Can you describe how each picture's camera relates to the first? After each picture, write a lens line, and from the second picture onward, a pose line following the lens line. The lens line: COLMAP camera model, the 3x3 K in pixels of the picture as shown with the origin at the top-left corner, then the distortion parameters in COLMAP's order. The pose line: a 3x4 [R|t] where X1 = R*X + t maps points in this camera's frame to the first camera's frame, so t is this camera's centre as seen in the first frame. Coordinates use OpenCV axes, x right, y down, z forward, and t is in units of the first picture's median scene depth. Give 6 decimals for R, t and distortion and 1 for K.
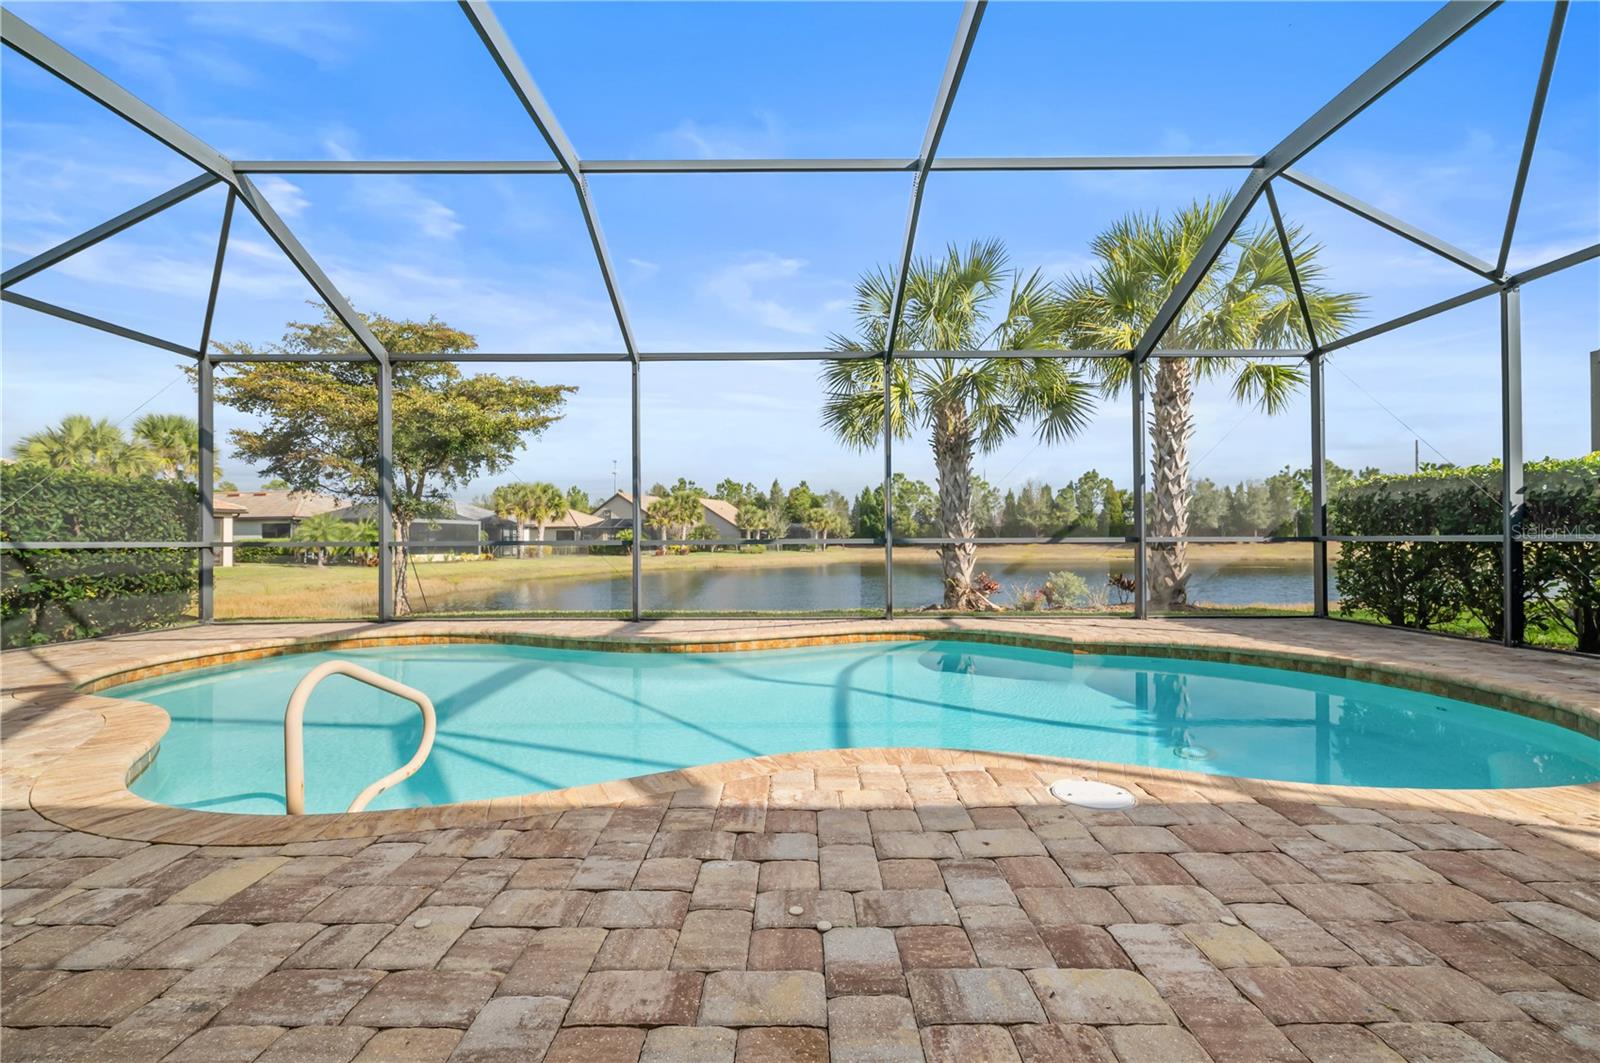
lens RADIAL K [[666.9, 0, 799.2], [0, 666.9, 537.7], [0, 0, 1]] dist [-0.001066, 0.000066]
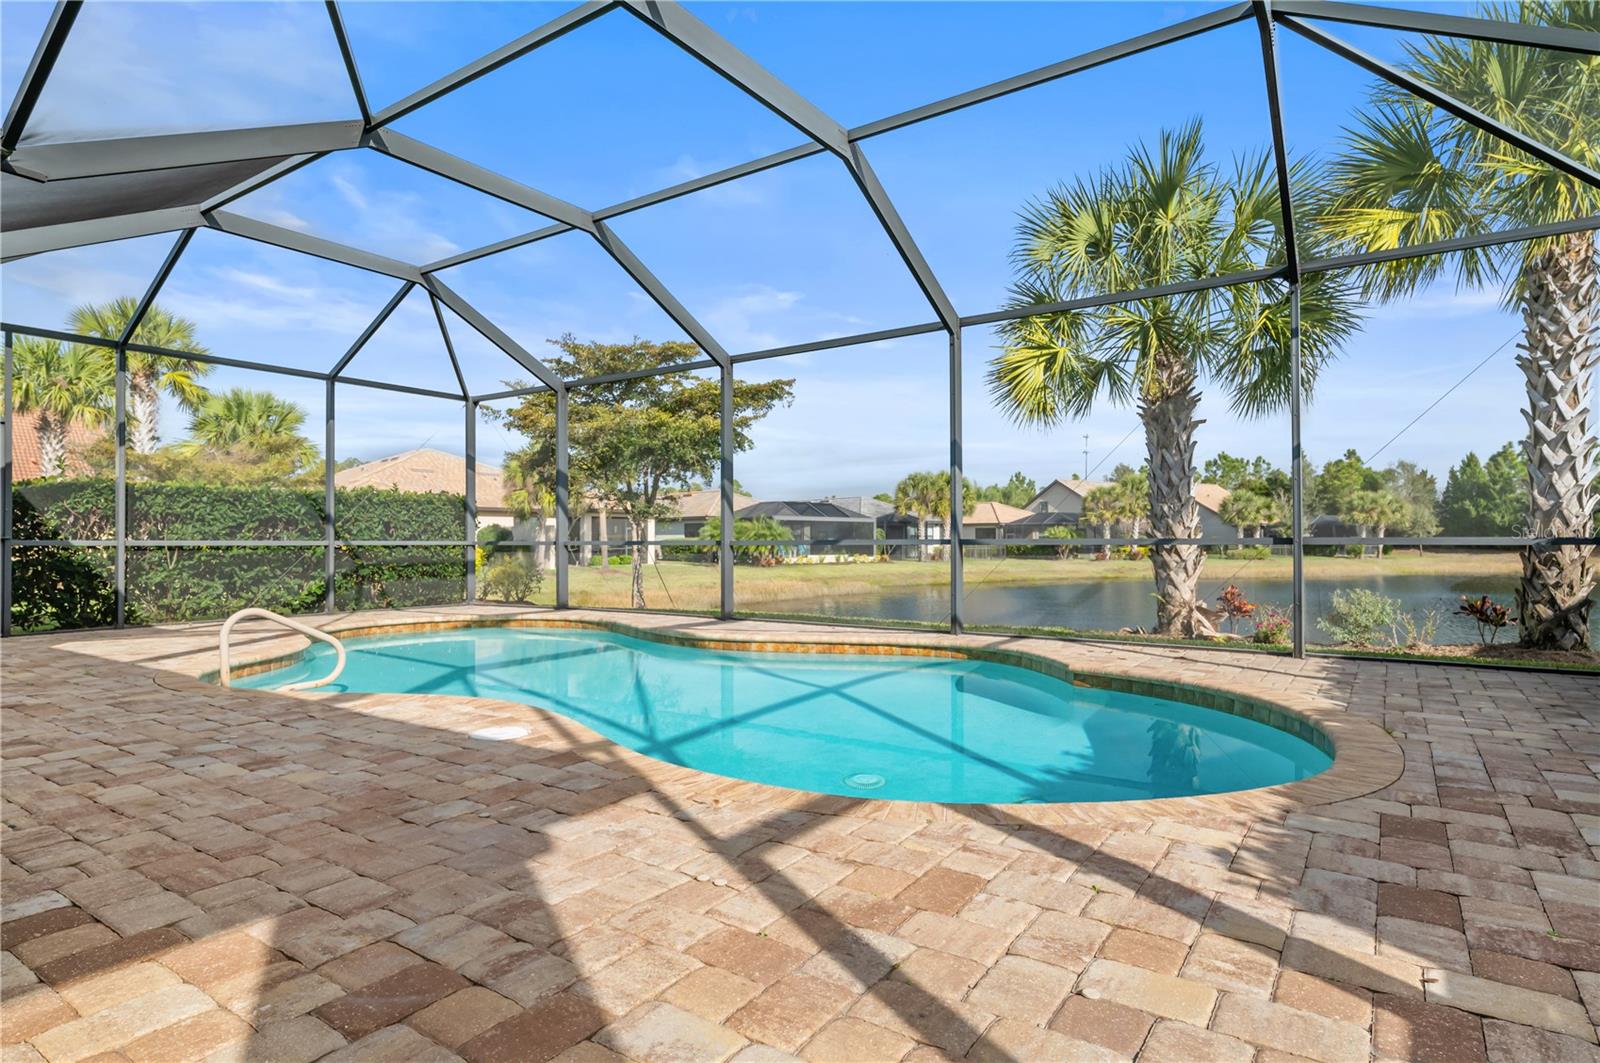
lens RADIAL K [[859.6, 0, 792.9], [0, 859.6, 527.4], [0, 0, 1]] dist [-0.000262, 0.000542]
pose [[0.820946, -0.006591, -0.570968, 0.376251], [0.000501, 0.999941, -0.010822, -0.001071], [0.571006, 0.008598, 0.820901, -0.014033]]
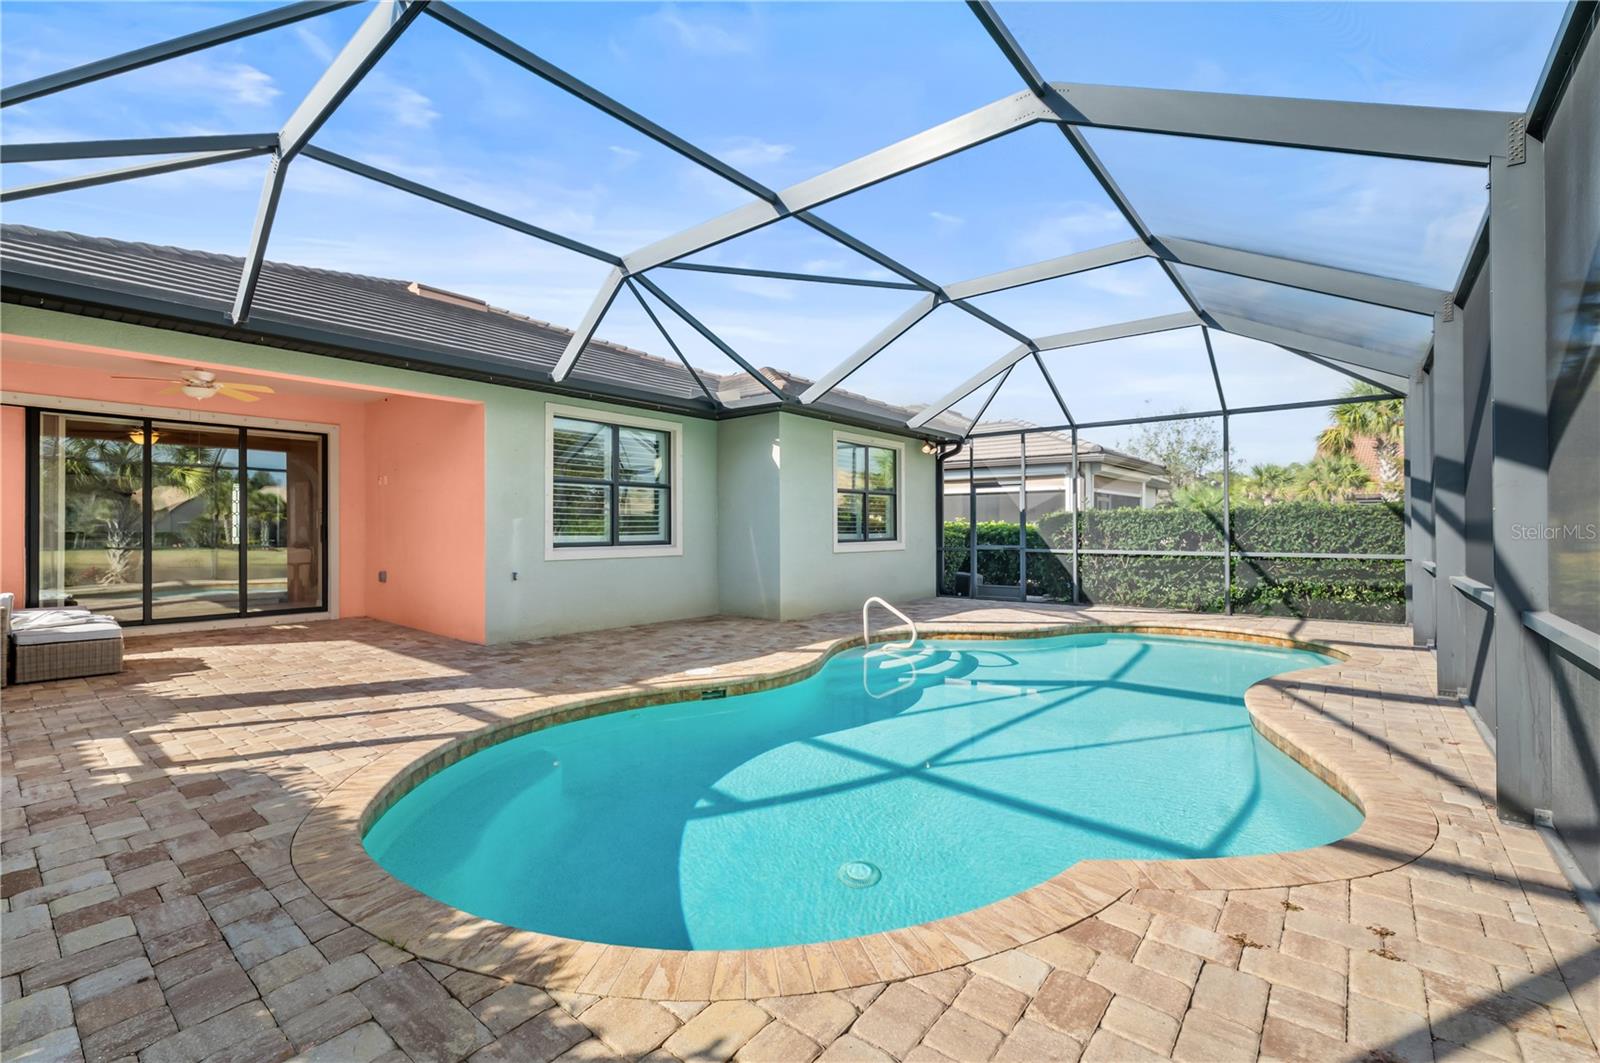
lens RADIAL K [[690.4, 0, 800.0], [0, 690.4, 531.5], [0, 0, 1]] dist [0.001643, 0.000066]
pose [[-0.634935, 0.008523, -0.772519, 0.449504], [0.012390, 0.999923, 0.000849, -0.031393], [0.772466, -0.009033, -0.634992, 0.624821]]
